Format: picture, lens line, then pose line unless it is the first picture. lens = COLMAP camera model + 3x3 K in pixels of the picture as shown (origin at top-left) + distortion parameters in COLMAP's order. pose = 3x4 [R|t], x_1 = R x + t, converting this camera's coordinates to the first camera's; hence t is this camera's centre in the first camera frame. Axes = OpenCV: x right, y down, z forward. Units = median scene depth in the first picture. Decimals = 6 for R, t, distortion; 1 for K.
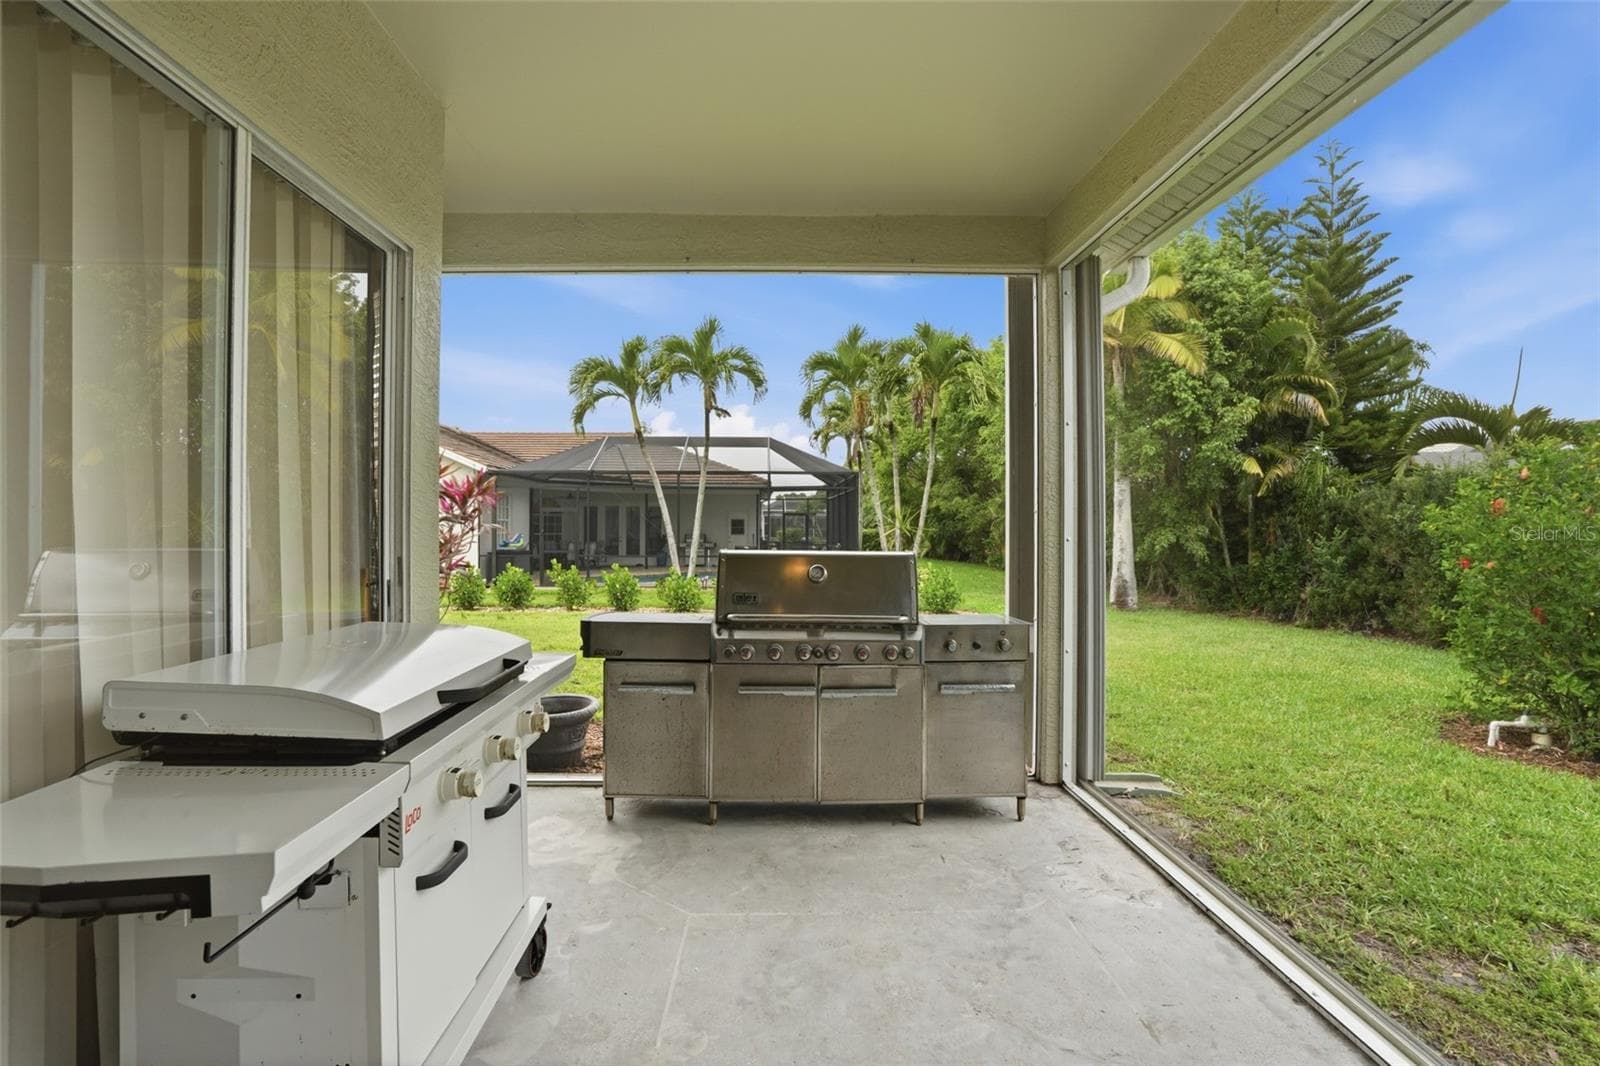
lens RADIAL K [[750.8, 0, 798.3], [0, 750.8, 523.2], [0, 0, 1]] dist [-0.041958, 0.000052]
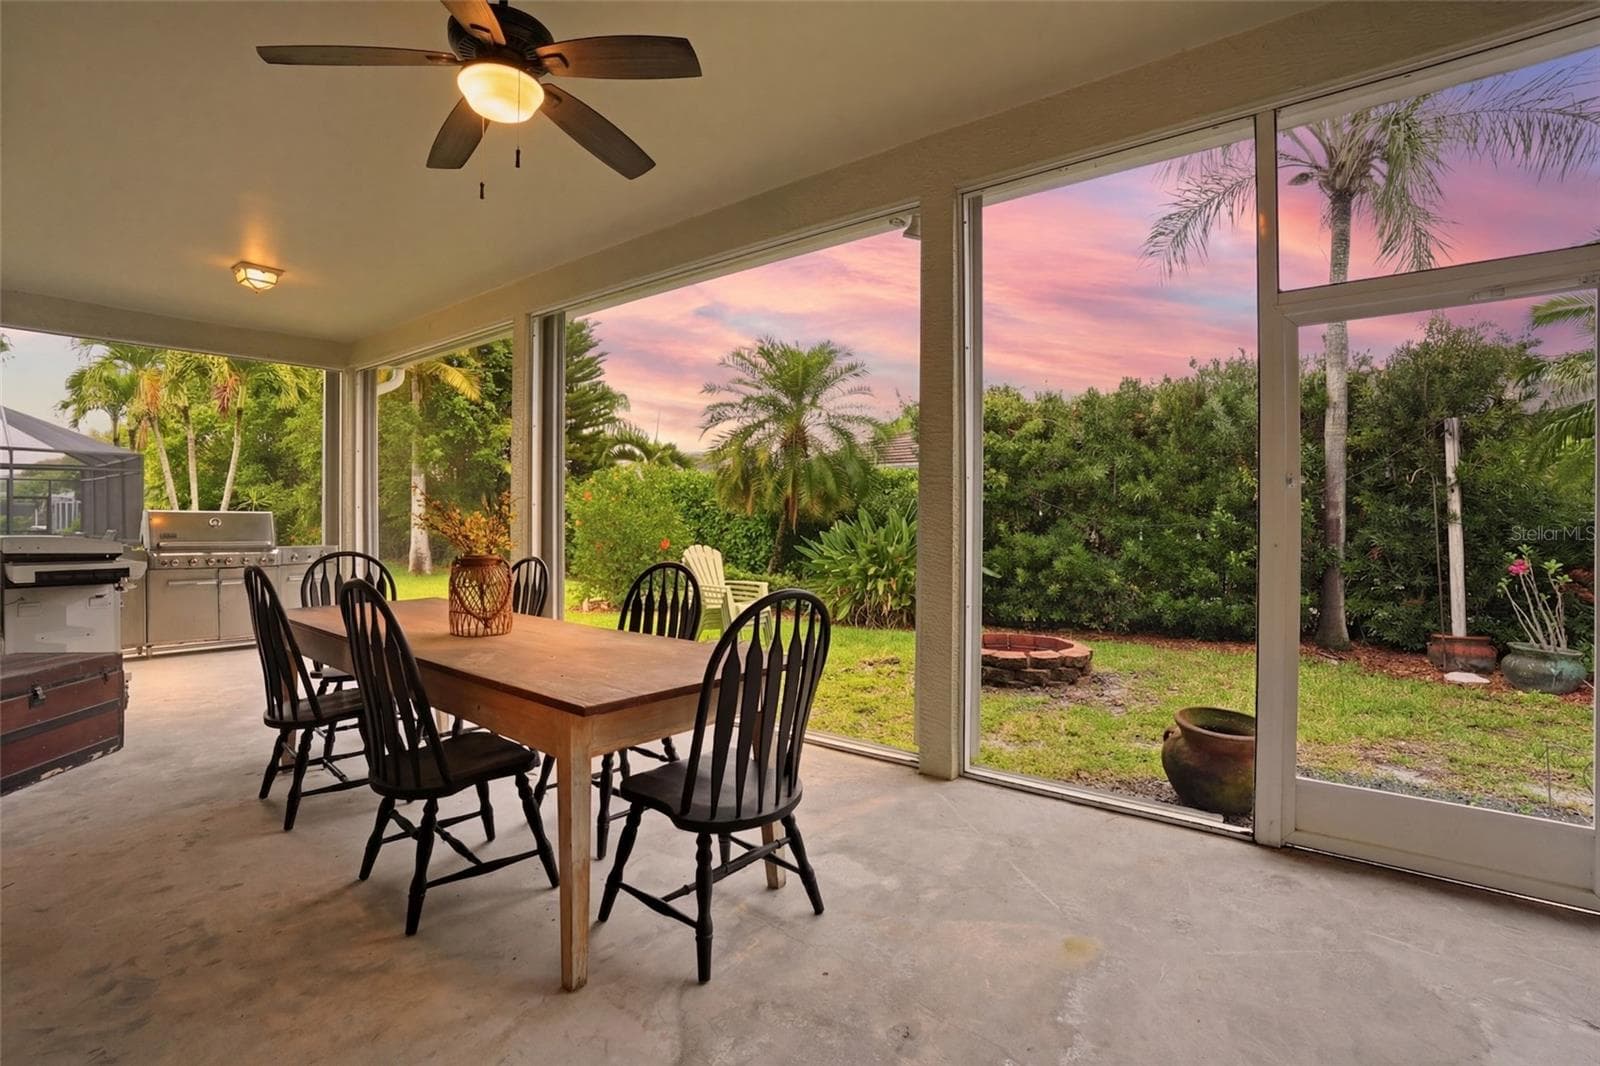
lens RADIAL K [[750.8, 0, 798.3], [0, 750.8, 523.2], [0, 0, 1]] dist [-0.041958, 0.000052]
pose [[0.655554, -0.003415, 0.755141, -0.109114], [-0.003401, 0.999966, 0.007475, 0.014840], [-0.755141, -0.007469, 0.655520, -0.357810]]
